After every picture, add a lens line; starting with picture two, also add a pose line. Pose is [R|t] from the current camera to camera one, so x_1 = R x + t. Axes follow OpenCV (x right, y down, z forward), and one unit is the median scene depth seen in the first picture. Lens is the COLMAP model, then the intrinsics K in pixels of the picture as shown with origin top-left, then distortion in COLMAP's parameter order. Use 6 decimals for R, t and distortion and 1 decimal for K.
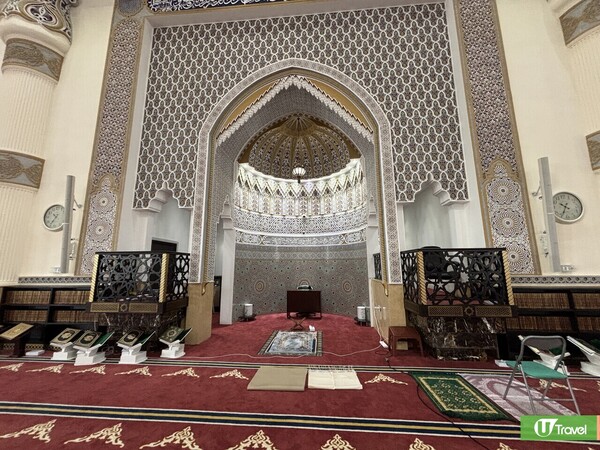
lens RADIAL K [[242.0, 0, 302.6], [0, 242.0, 222.3], [0, 0, 1]] dist [0.003174, -0.000182]
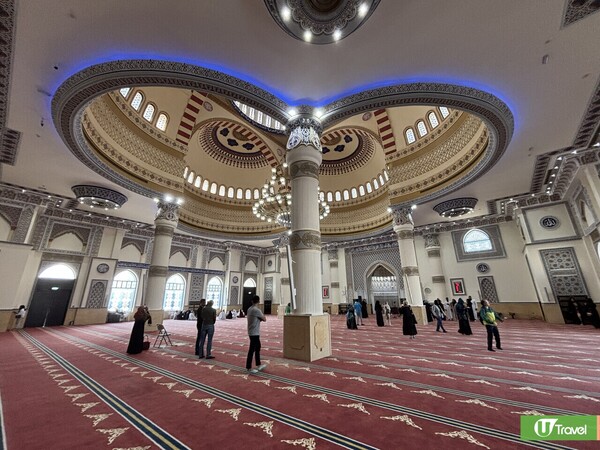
lens RADIAL K [[242.0, 0, 298.2], [0, 242.0, 225.4], [0, 0, 1]] dist [0.003174, -0.000182]
pose [[0.821777, -0.188942, -0.537572, 0.053648], [0.113182, 0.978751, -0.170986, -0.025360], [0.558456, 0.079669, 0.825700, -0.157327]]
